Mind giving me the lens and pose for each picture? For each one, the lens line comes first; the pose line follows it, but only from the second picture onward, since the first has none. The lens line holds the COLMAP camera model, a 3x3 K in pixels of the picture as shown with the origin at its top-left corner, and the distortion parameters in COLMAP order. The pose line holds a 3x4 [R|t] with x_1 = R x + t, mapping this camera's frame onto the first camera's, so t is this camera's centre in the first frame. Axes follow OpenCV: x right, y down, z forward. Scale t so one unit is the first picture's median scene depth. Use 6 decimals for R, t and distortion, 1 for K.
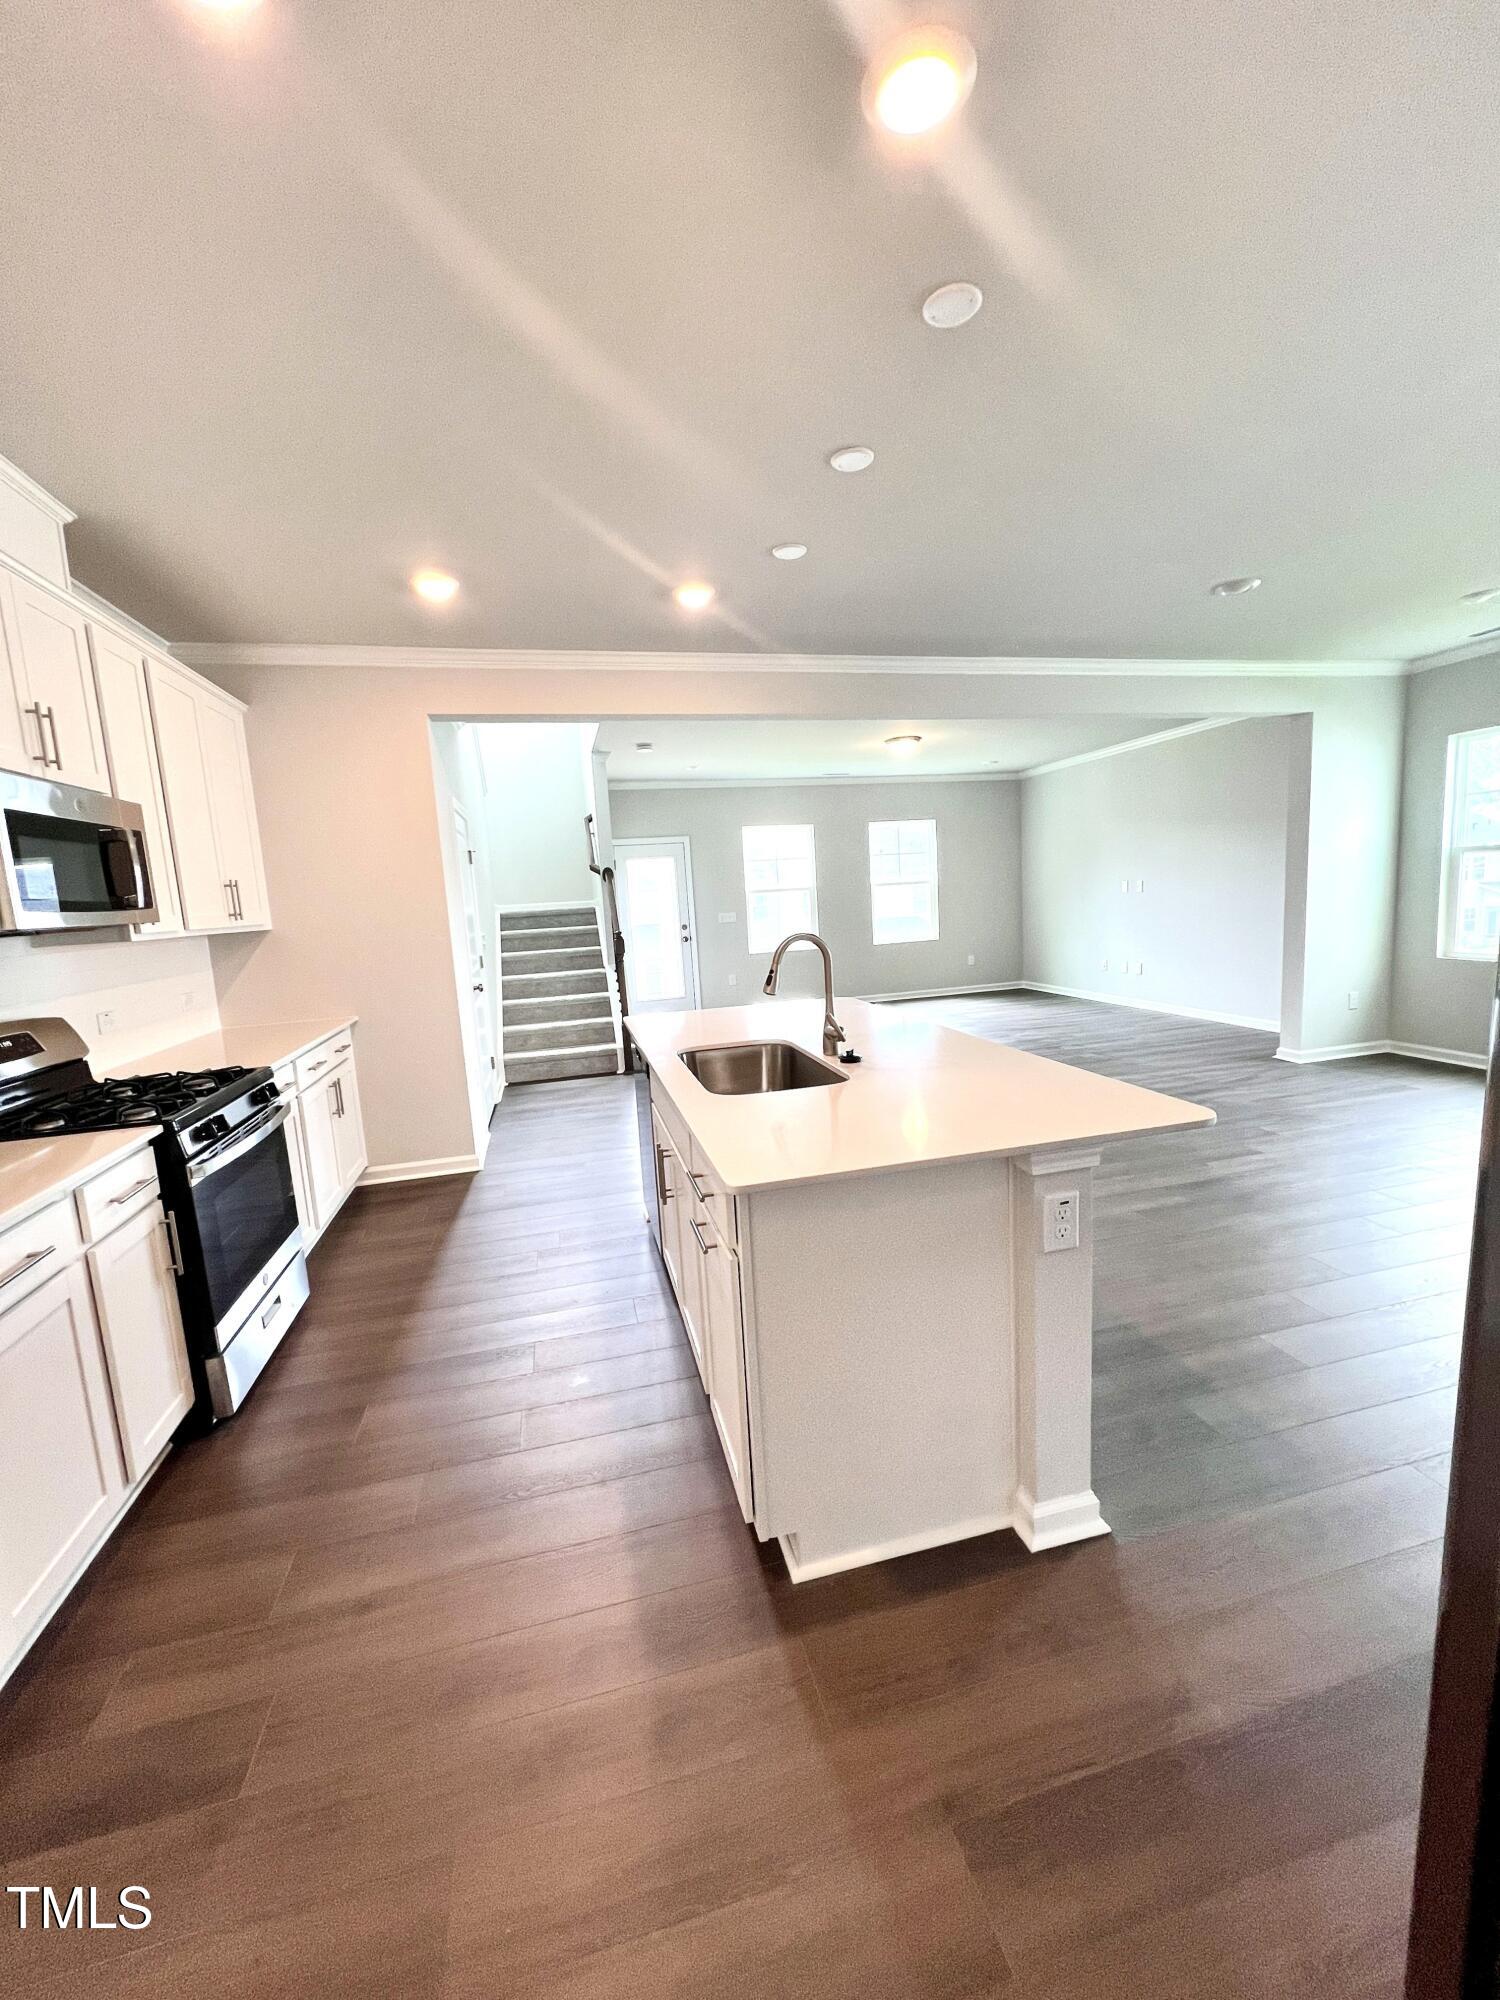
lens RADIAL K [[799.0, 0, 746.9], [0, 799.0, 995.3], [0, 0, 1]] dist [0.001228, 0.000012]
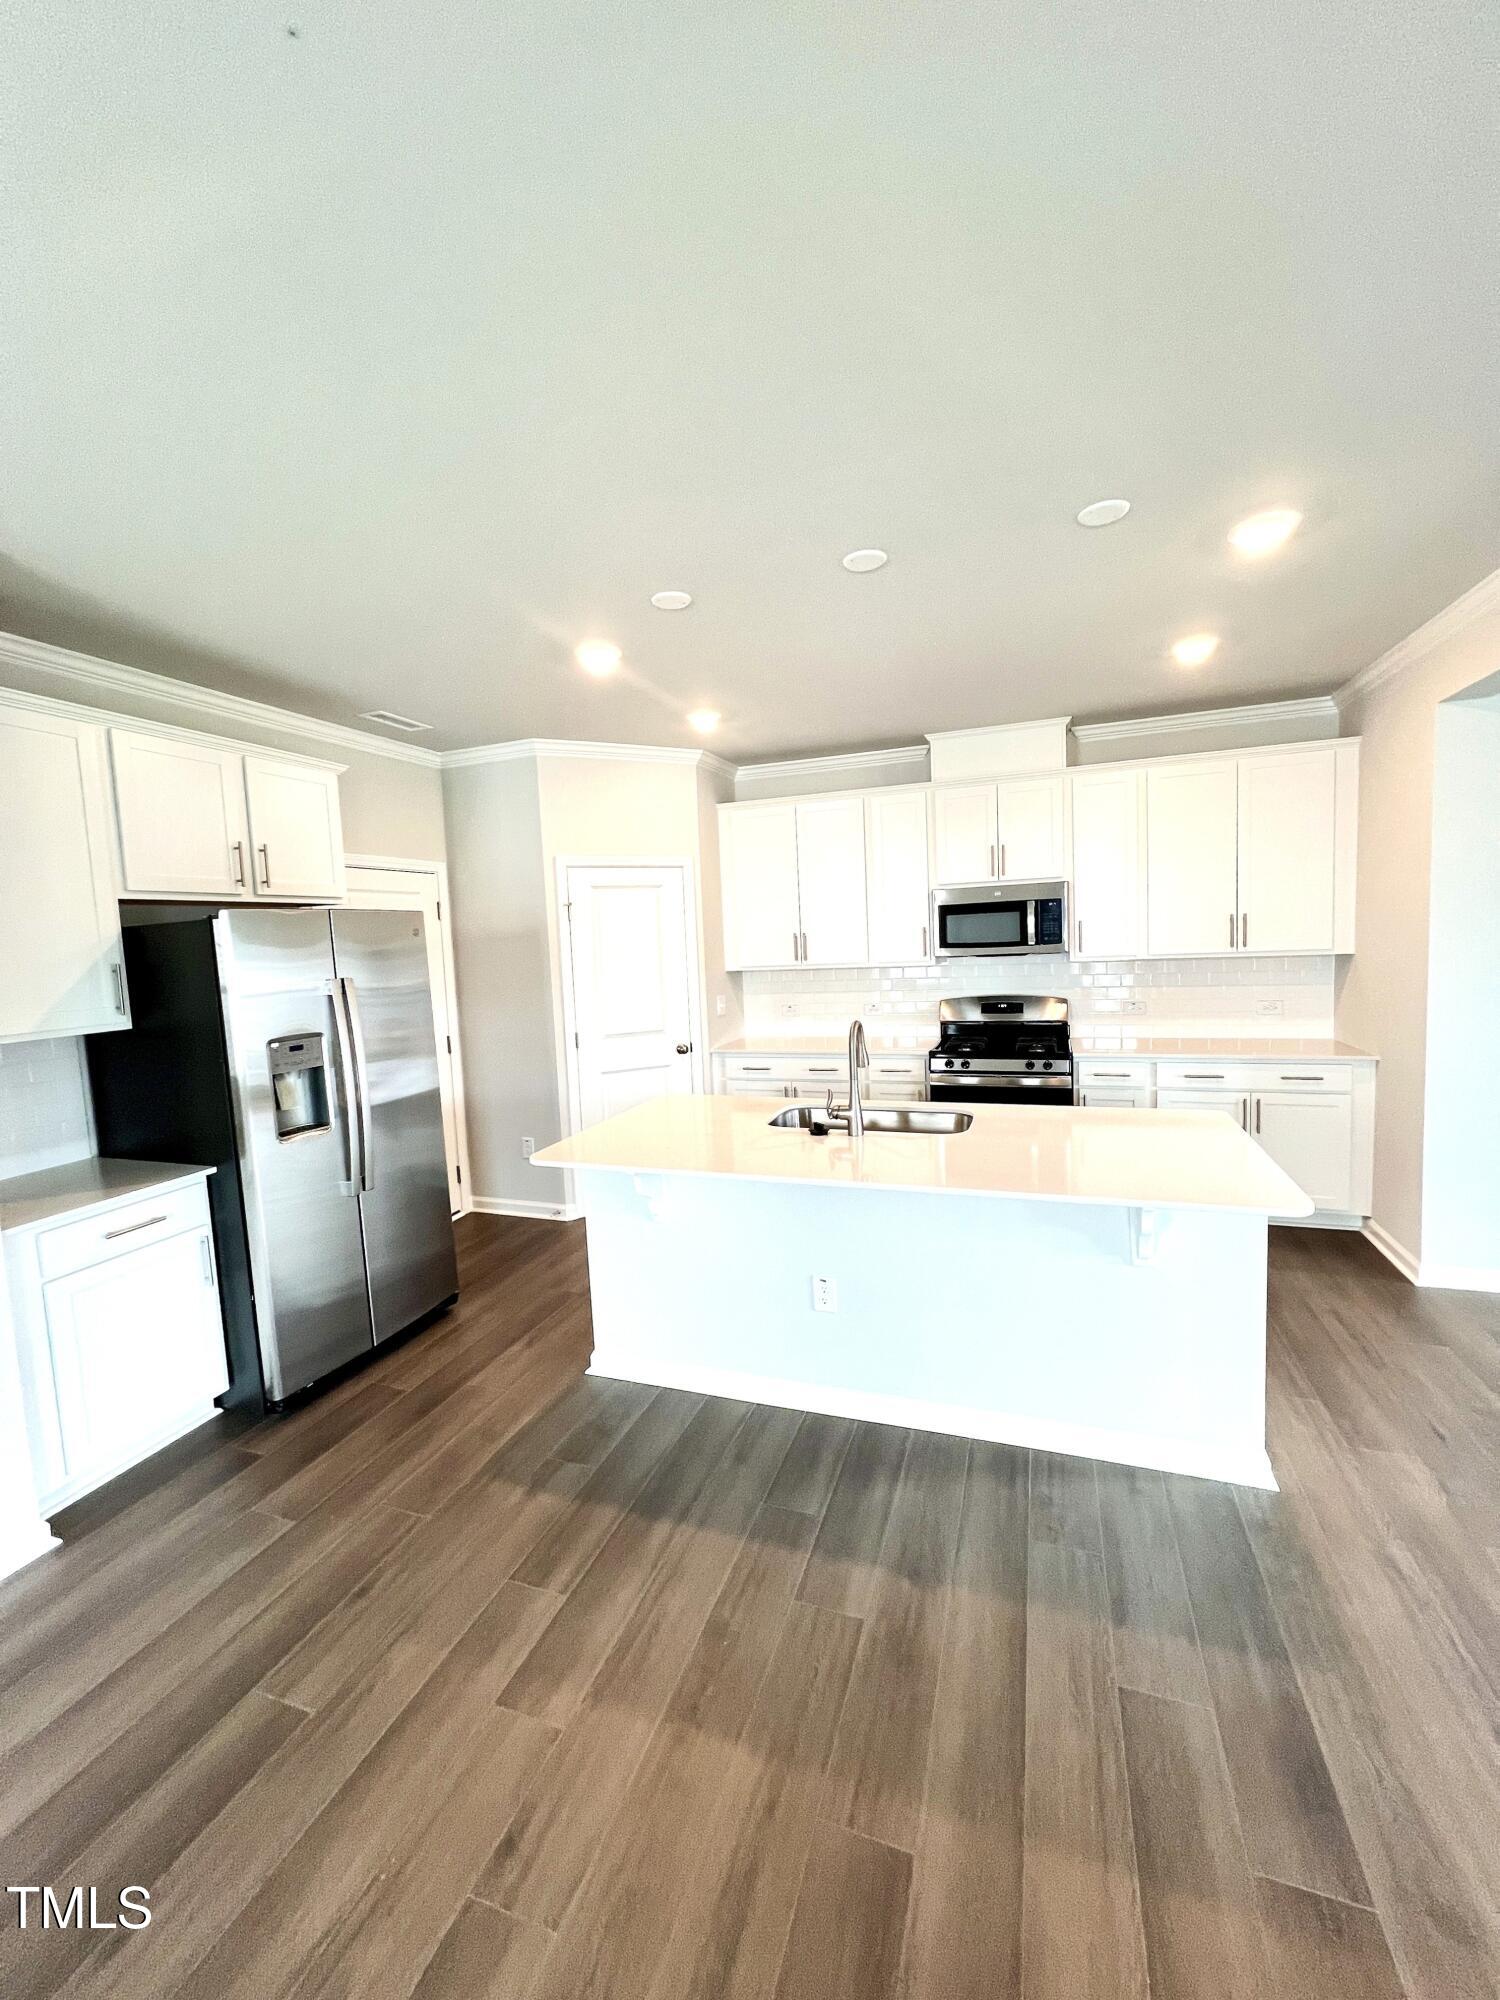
lens RADIAL K [[799.0, 0, 750.8], [0, 799.0, 1002.1], [0, 0, 1]] dist [0.001228, 0.000012]
pose [[-0.541047, 0.153034, -0.826952, 0.351105], [-0.031767, 0.978884, 0.201934, -0.105437], [0.840392, 0.135525, -0.524761, 0.468148]]
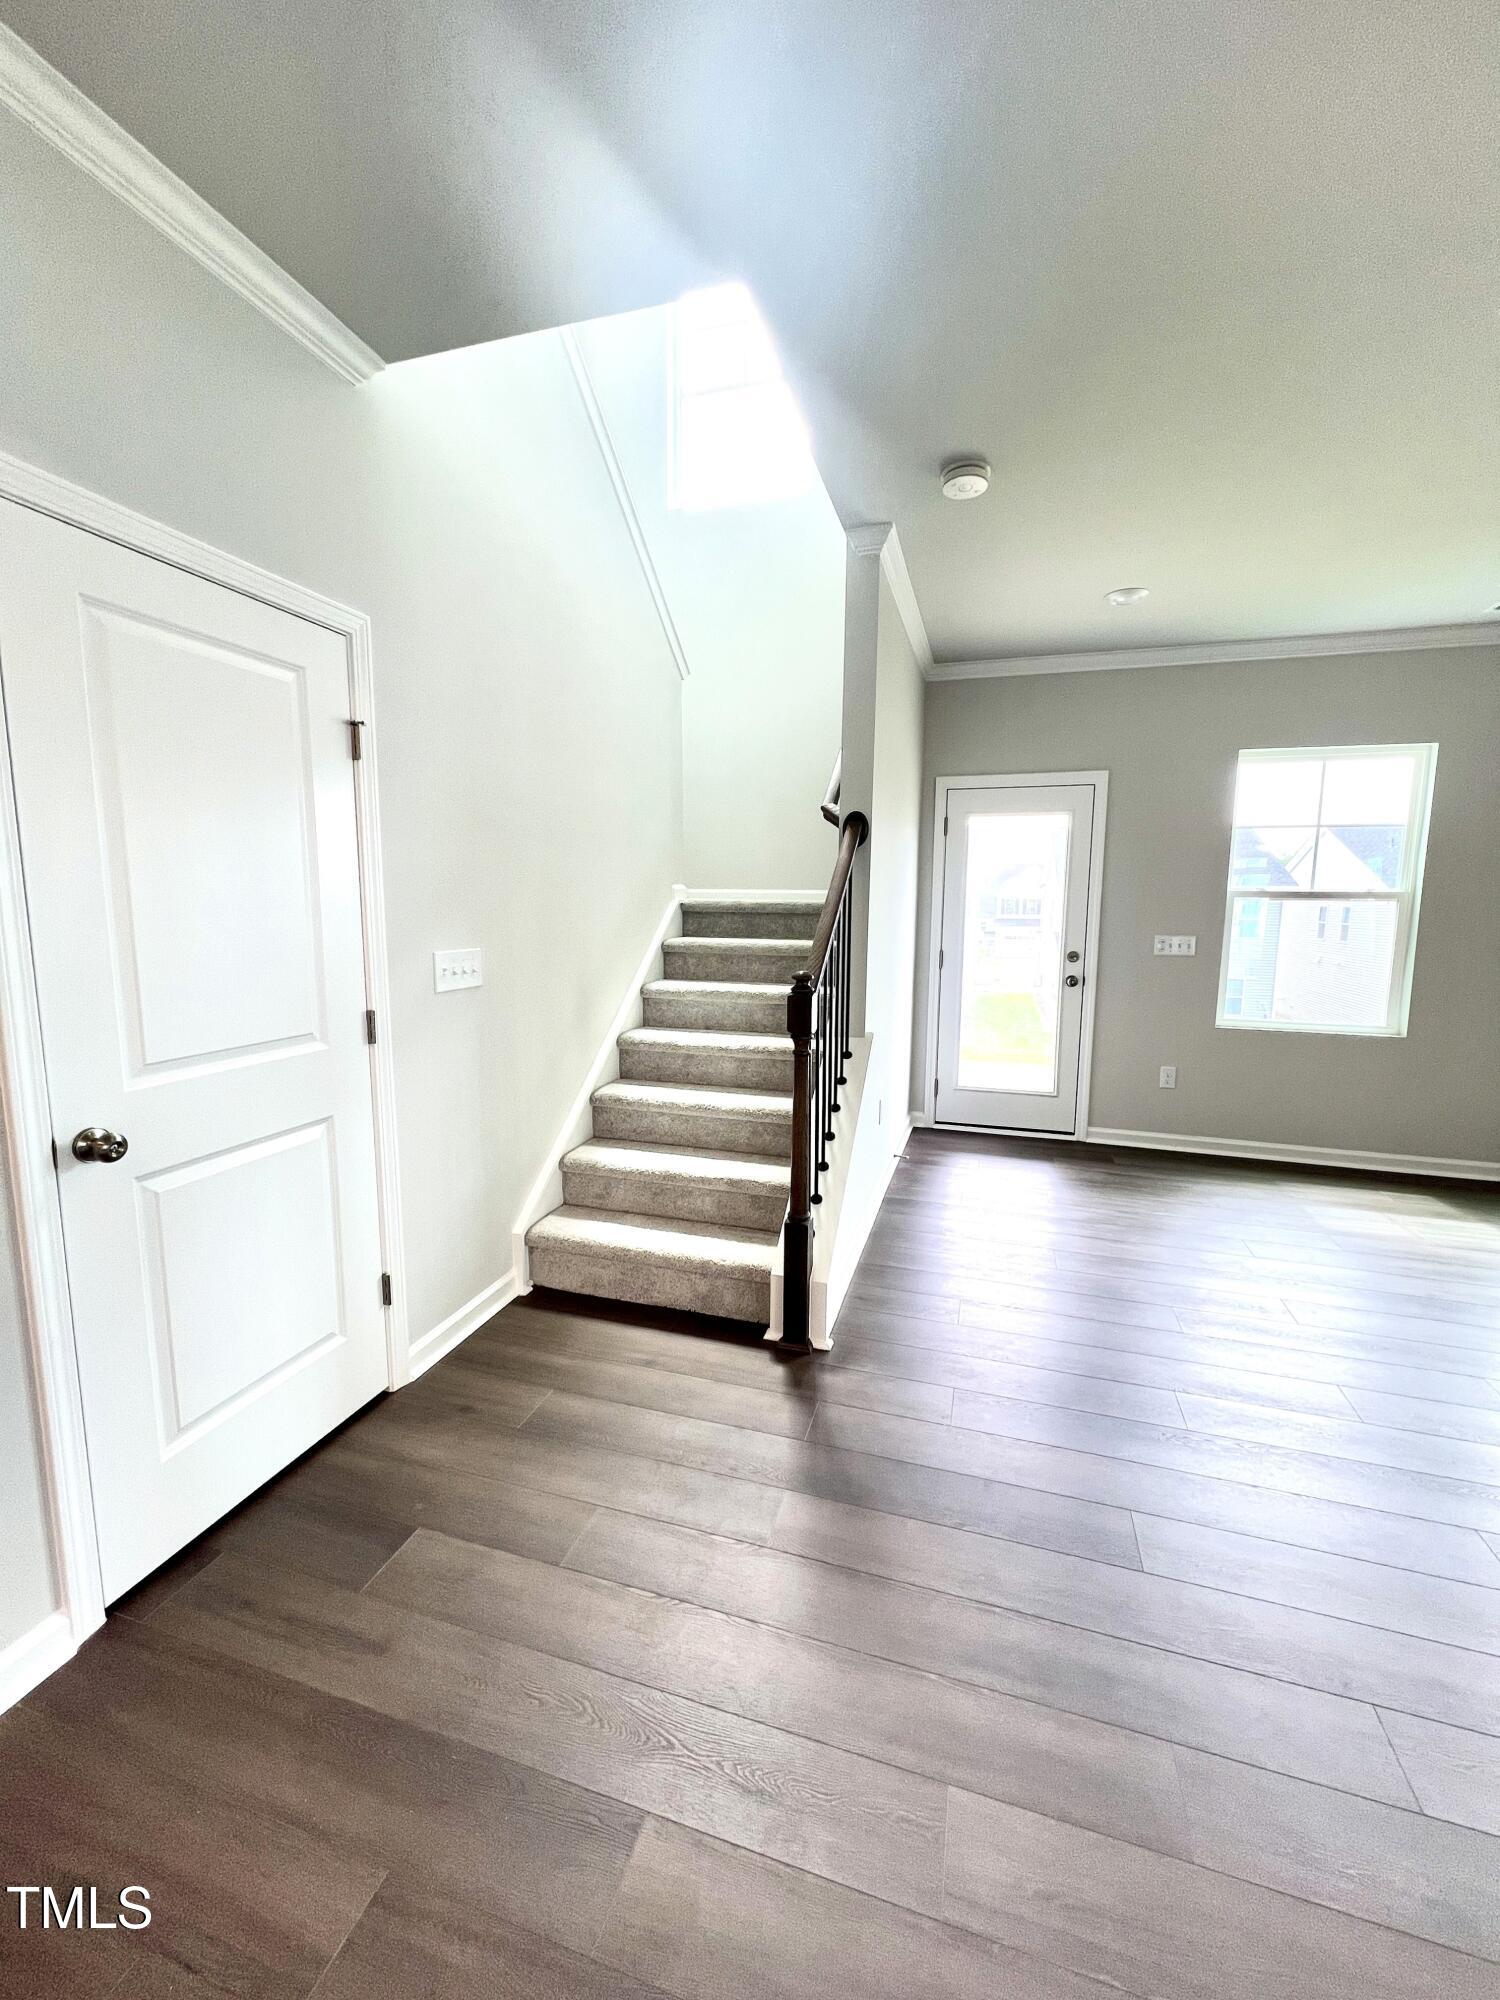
lens RADIAL K [[799.0, 0, 748.5], [0, 799.0, 998.7], [0, 0, 1]] dist [0.001228, 0.000012]
pose [[0.854829, 0.130167, -0.502319, 0.002472], [-0.124222, 0.991213, 0.045457, -0.068958], [0.503822, 0.023541, 0.863487, 0.568130]]
